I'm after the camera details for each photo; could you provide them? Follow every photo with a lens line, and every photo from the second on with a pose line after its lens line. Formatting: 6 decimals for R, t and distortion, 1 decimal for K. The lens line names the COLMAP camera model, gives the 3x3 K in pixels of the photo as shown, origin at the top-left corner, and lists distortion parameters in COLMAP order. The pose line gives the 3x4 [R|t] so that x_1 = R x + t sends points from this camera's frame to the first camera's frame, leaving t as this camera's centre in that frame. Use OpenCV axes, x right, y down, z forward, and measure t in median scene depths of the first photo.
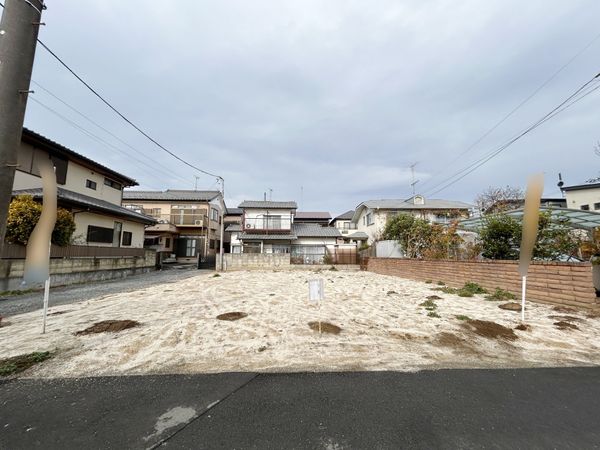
lens RADIAL K [[241.2, 0, 300.0], [0, 241.2, 226.5], [0, 0, 1]] dist [0.001027, 0.000734]
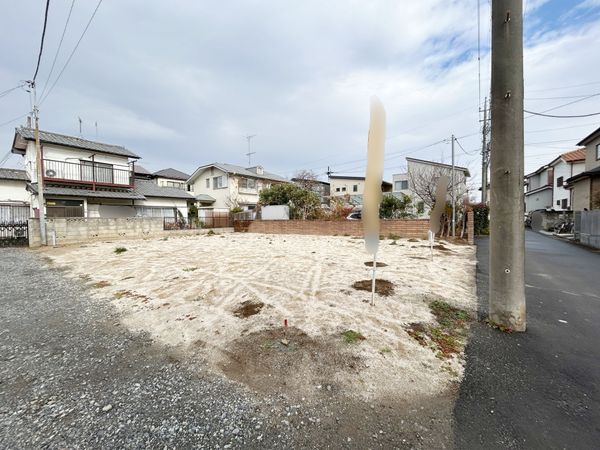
lens RADIAL K [[241.2, 0, 300.4], [0, 241.2, 224.2], [0, 0, 1]] dist [0.001027, 0.000734]
pose [[0.614882, -0.030711, 0.788021, -0.318159], [-0.081404, 0.991432, 0.102157, 0.012496], [-0.784406, -0.126963, 0.607114, 0.116398]]
